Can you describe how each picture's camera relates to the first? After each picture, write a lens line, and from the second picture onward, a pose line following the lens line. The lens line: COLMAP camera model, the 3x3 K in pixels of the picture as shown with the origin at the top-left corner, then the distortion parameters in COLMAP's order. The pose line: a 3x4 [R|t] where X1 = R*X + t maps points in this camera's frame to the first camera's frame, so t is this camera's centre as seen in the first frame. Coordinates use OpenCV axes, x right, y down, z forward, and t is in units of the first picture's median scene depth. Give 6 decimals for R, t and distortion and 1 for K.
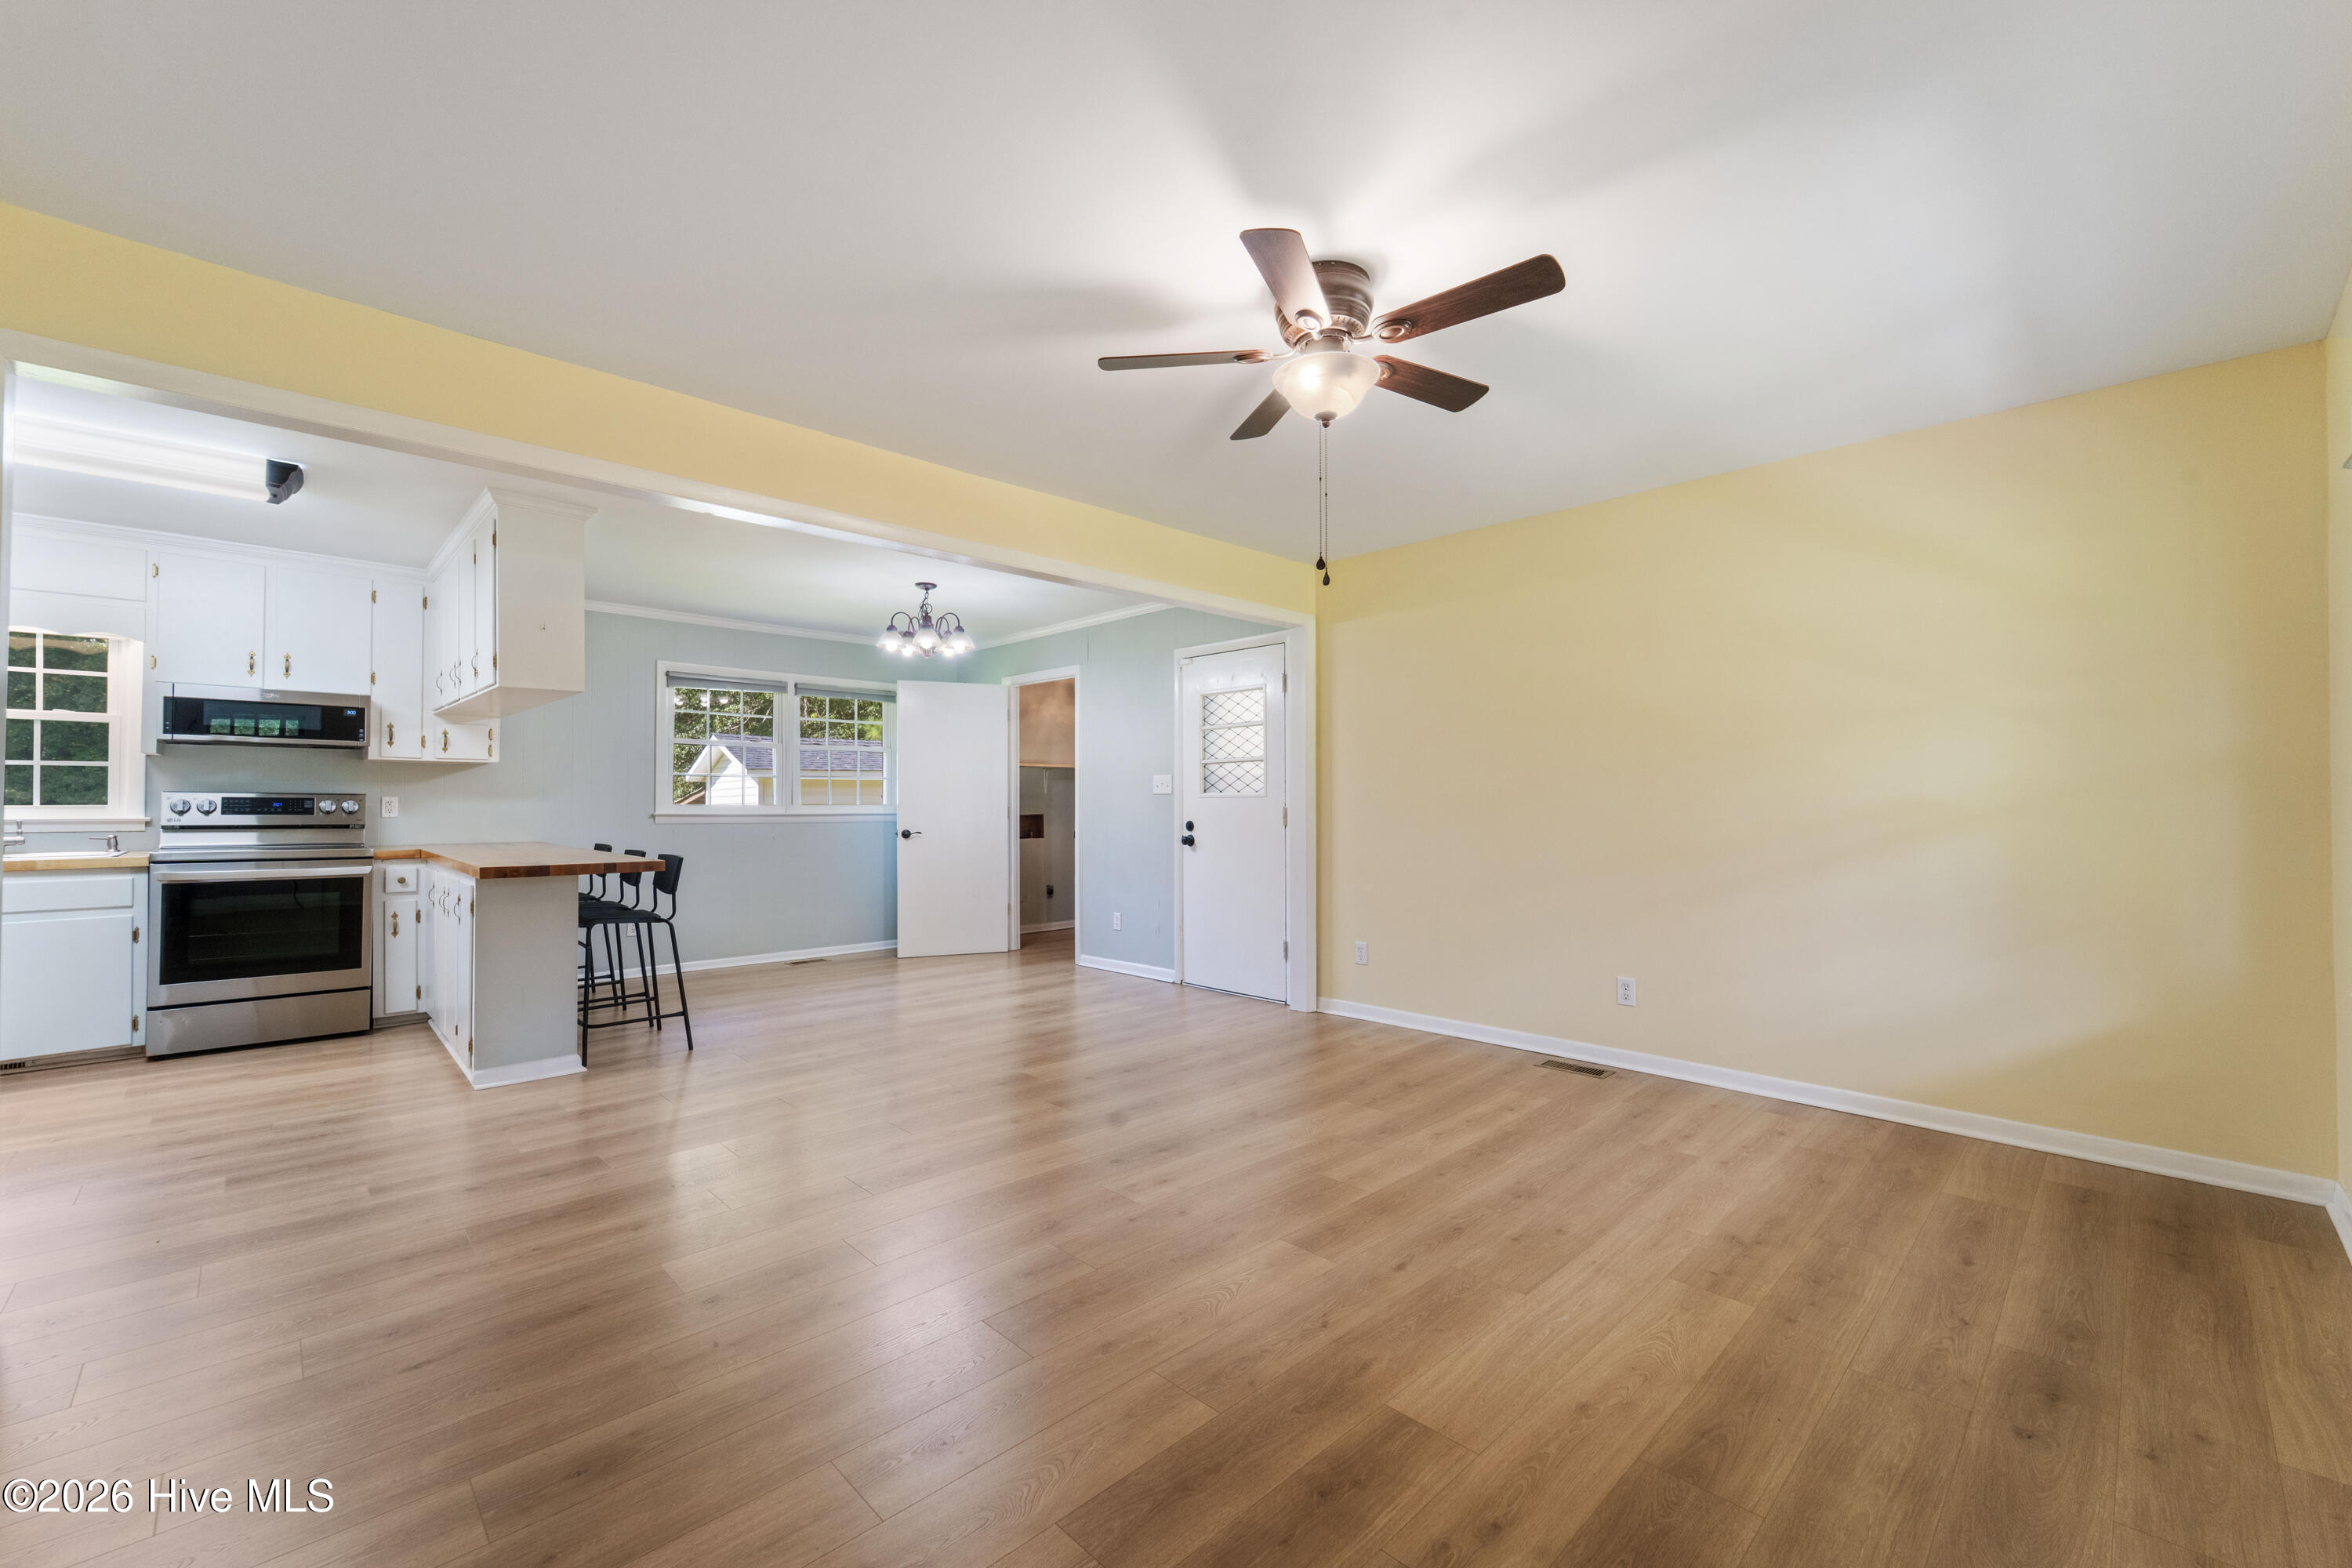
lens RADIAL K [[944.1, 0, 1167.8], [0, 944.1, 790.4], [0, 0, 1]] dist [-0.000778, -0.001380]
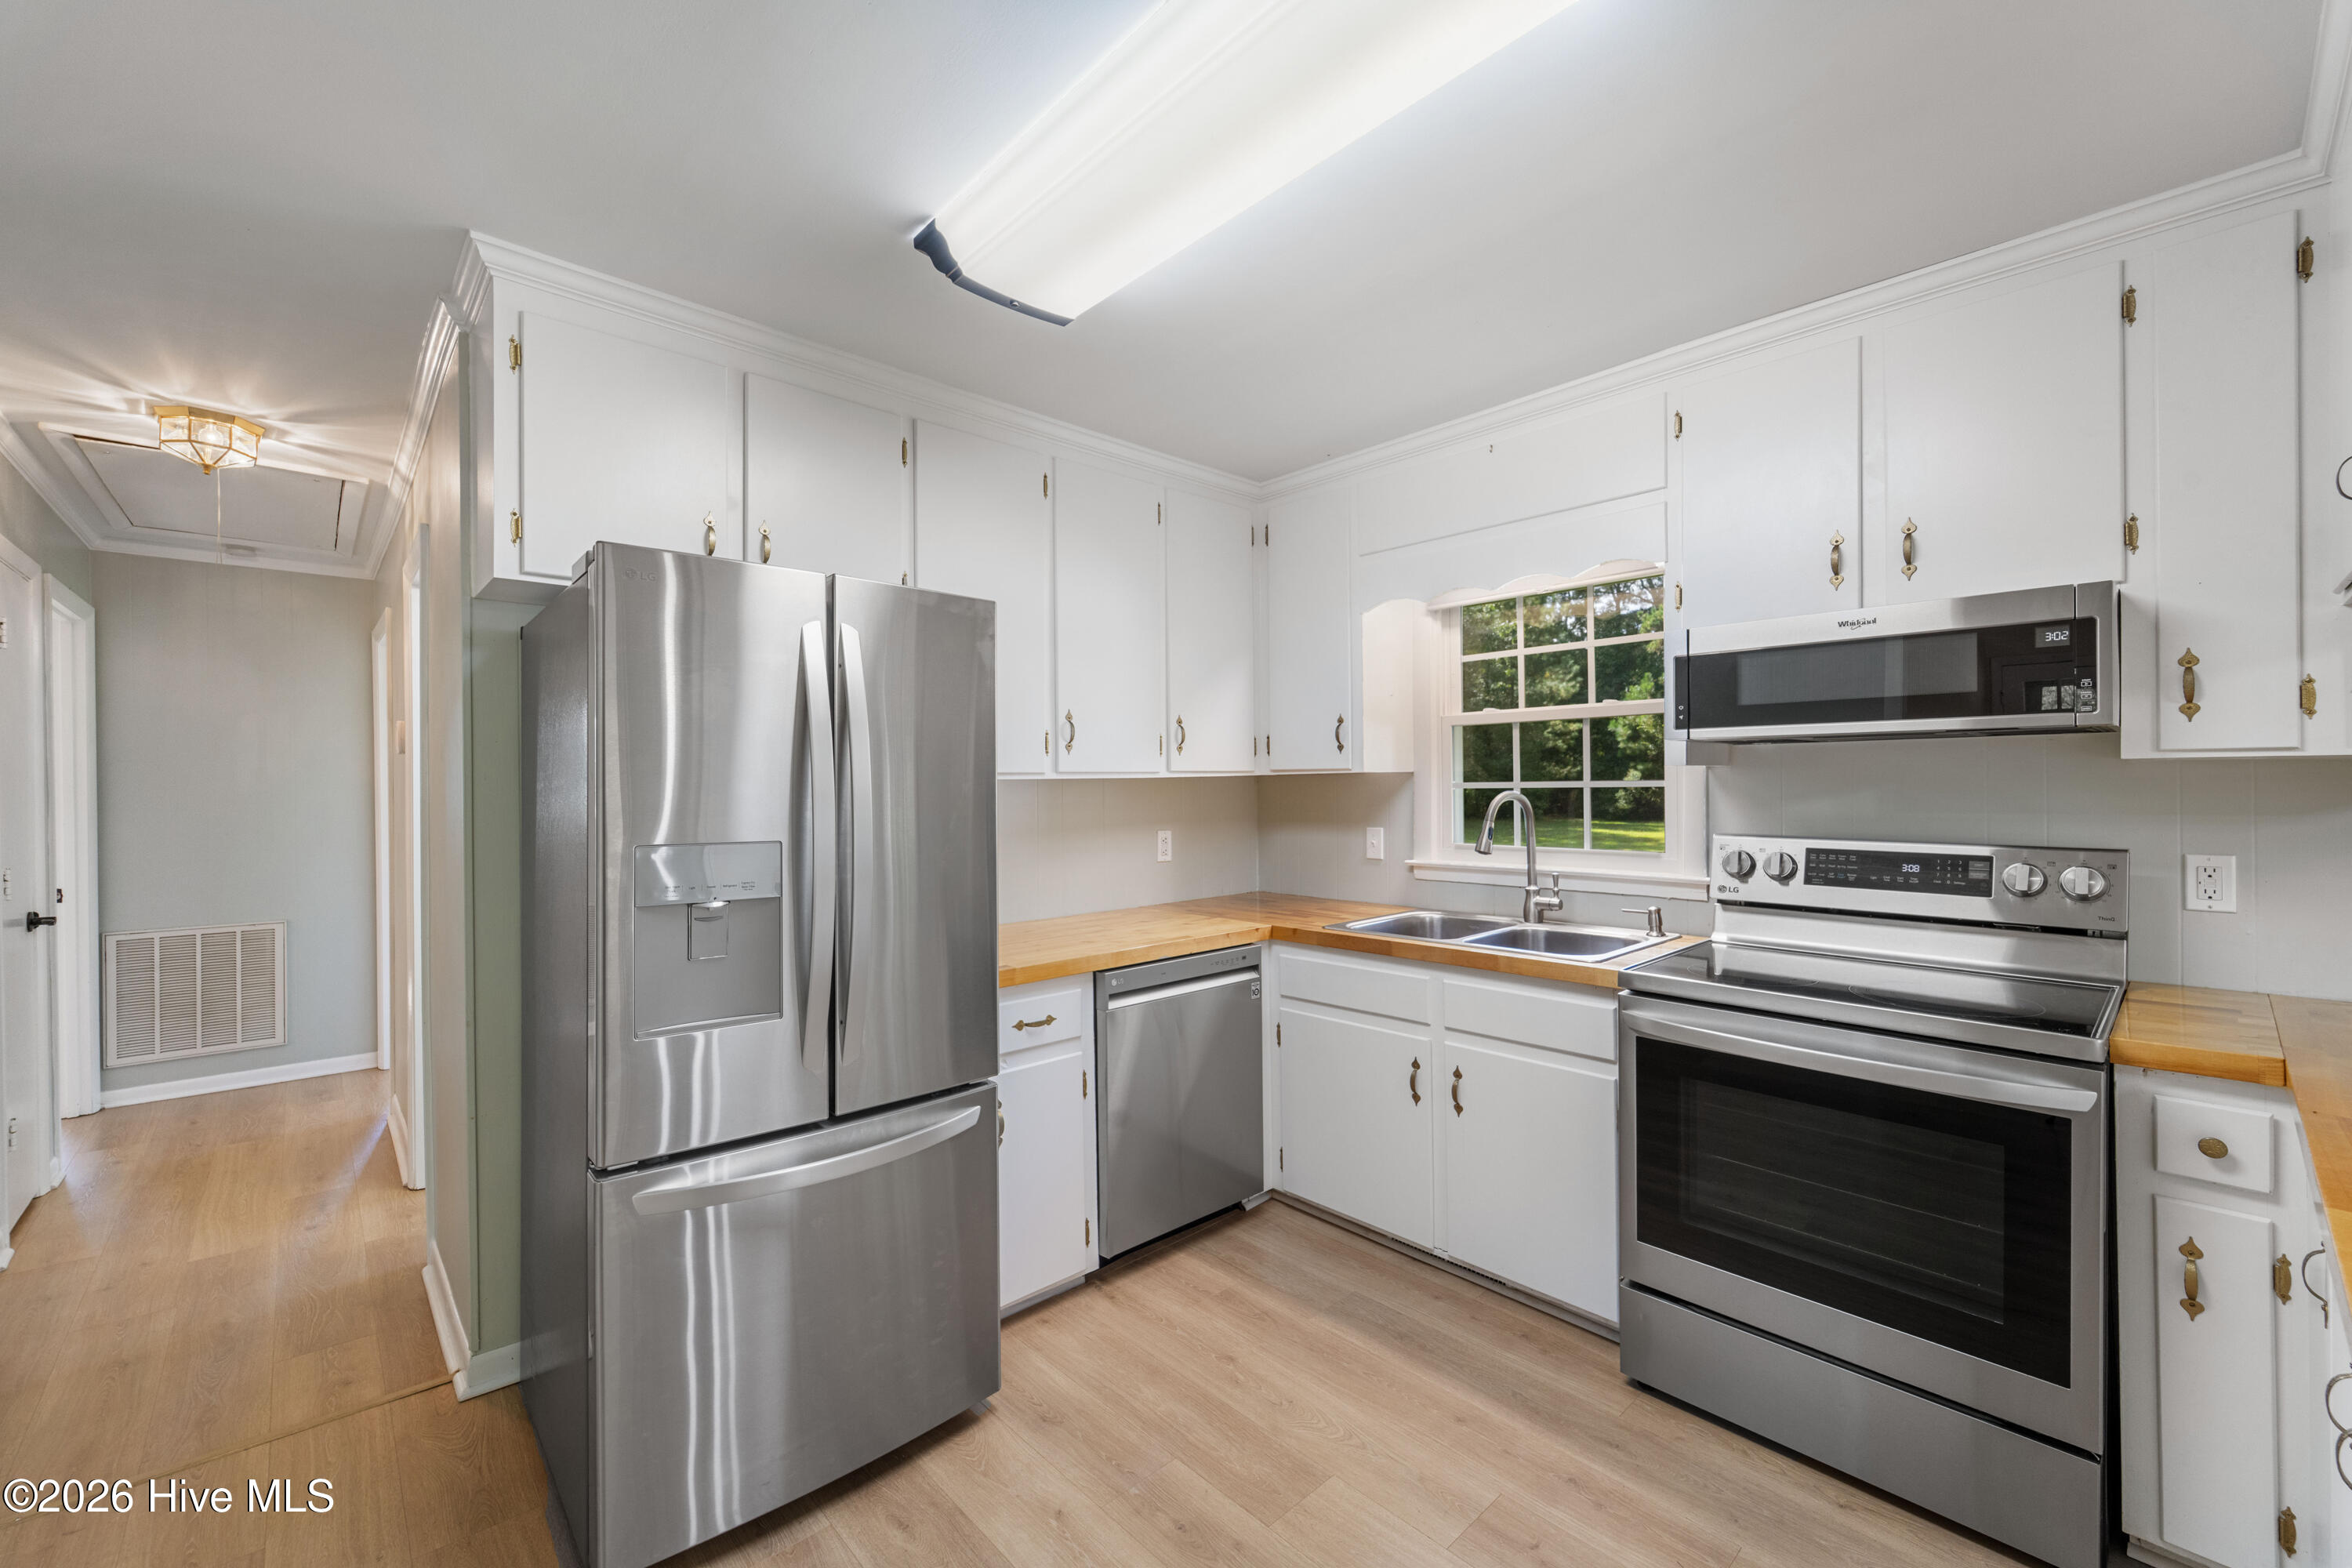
lens RADIAL K [[944.1, 0, 1157.1], [0, 944.1, 783.8], [0, 0, 1]] dist [-0.000778, -0.001380]
pose [[-0.039555, -0.001609, -0.999216, -0.485529], [0.021608, 0.999763, -0.002465, -0.031468], [0.998984, -0.021688, -0.039510, 0.663064]]
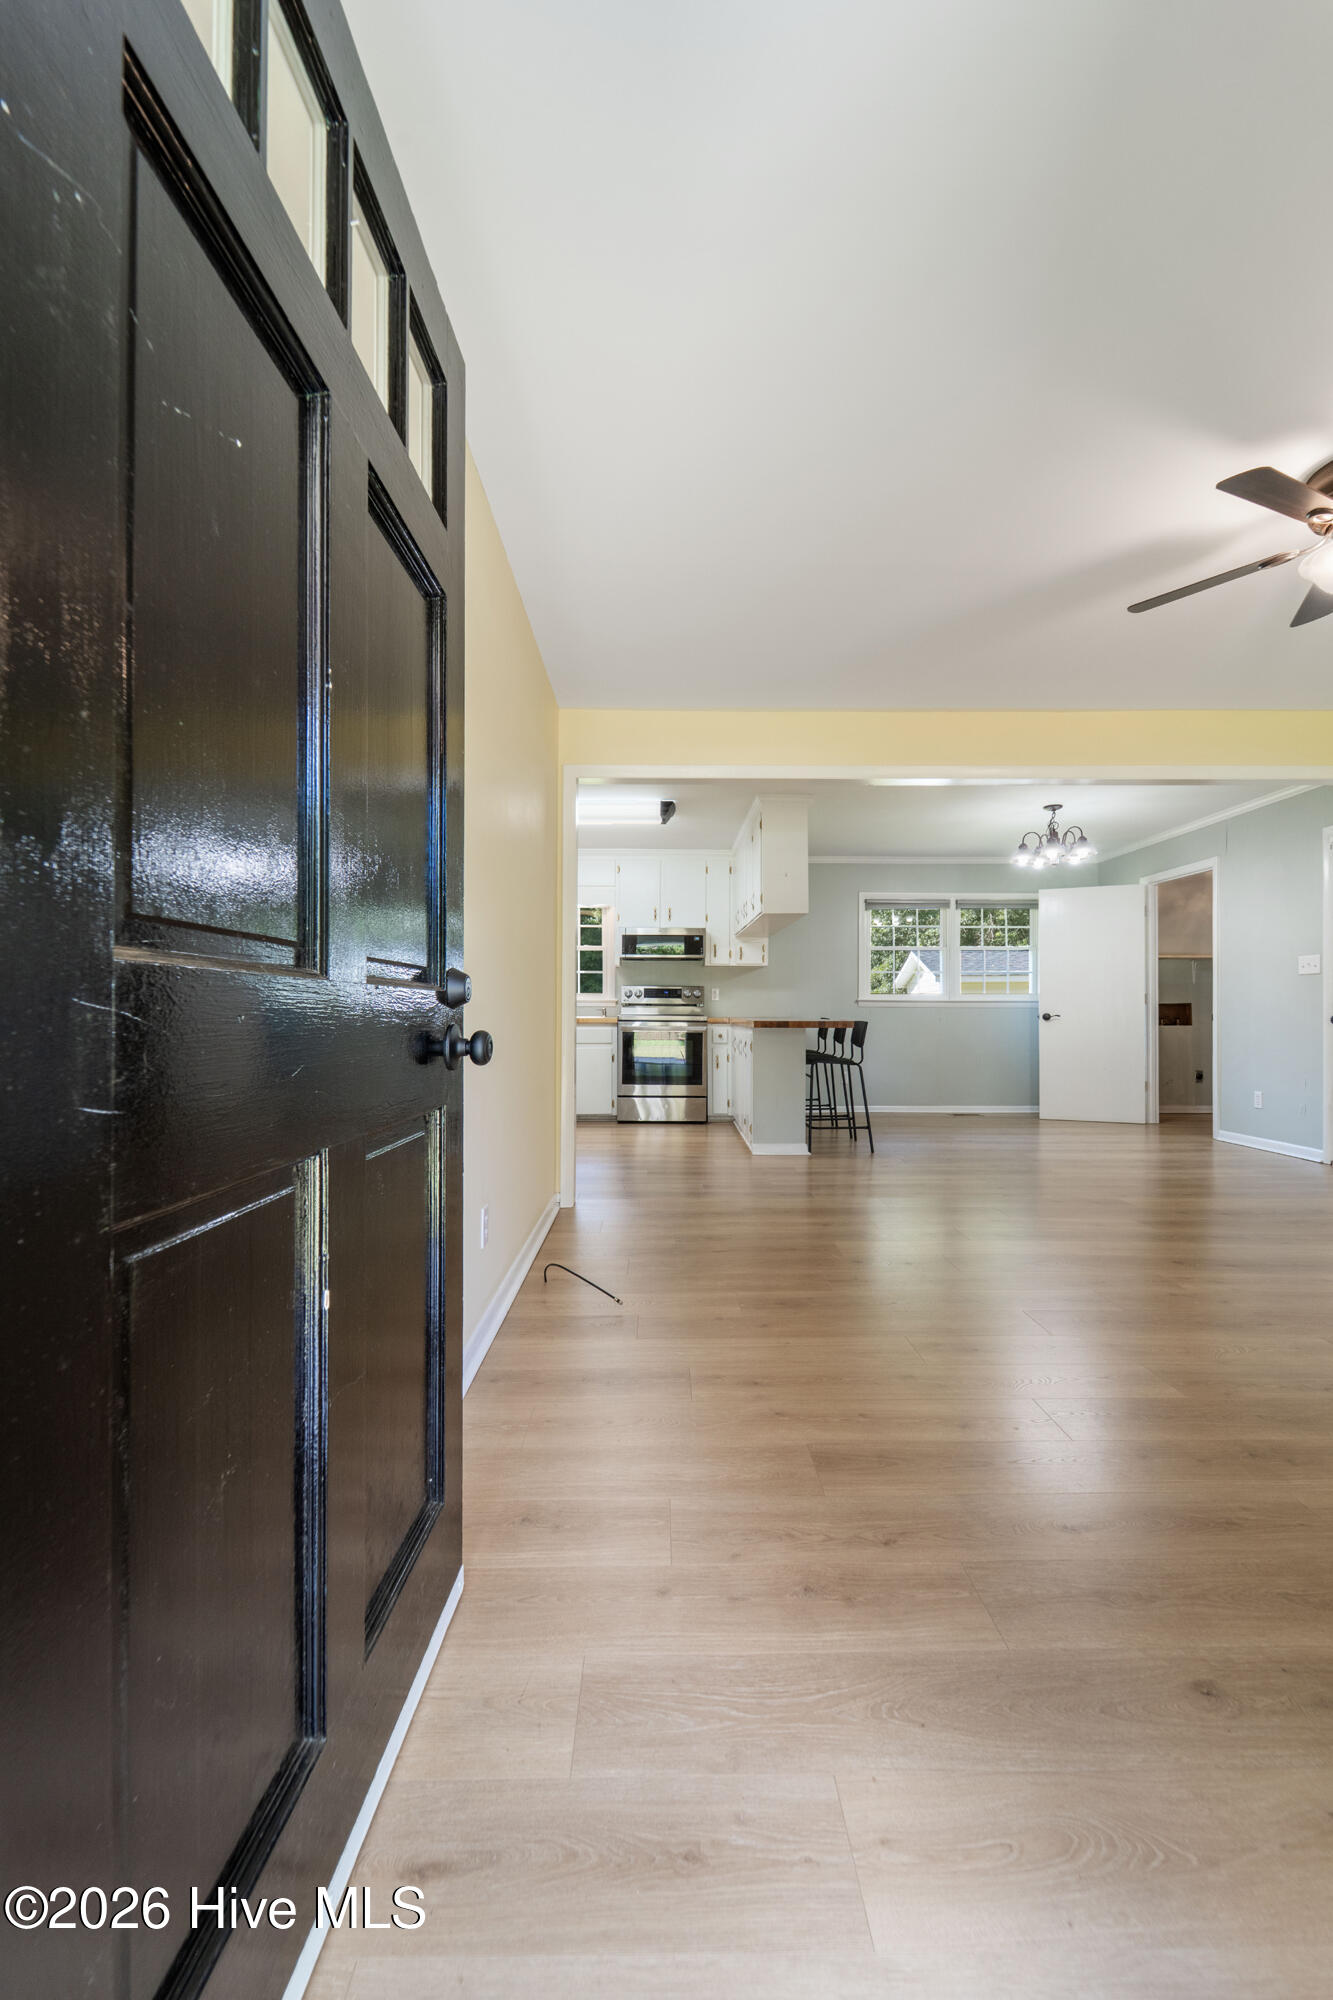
lens RADIAL K [[802.8, 0, 662.4], [0, 802.8, 1011.0], [0, 0, 1]] dist [-0.000778, -0.001380]
pose [[0.723222, 0.000666, -0.690615, 0.107274], [0.007095, 0.999940, 0.008394, 0.037670], [0.690579, -0.010971, 0.723174, -0.112911]]
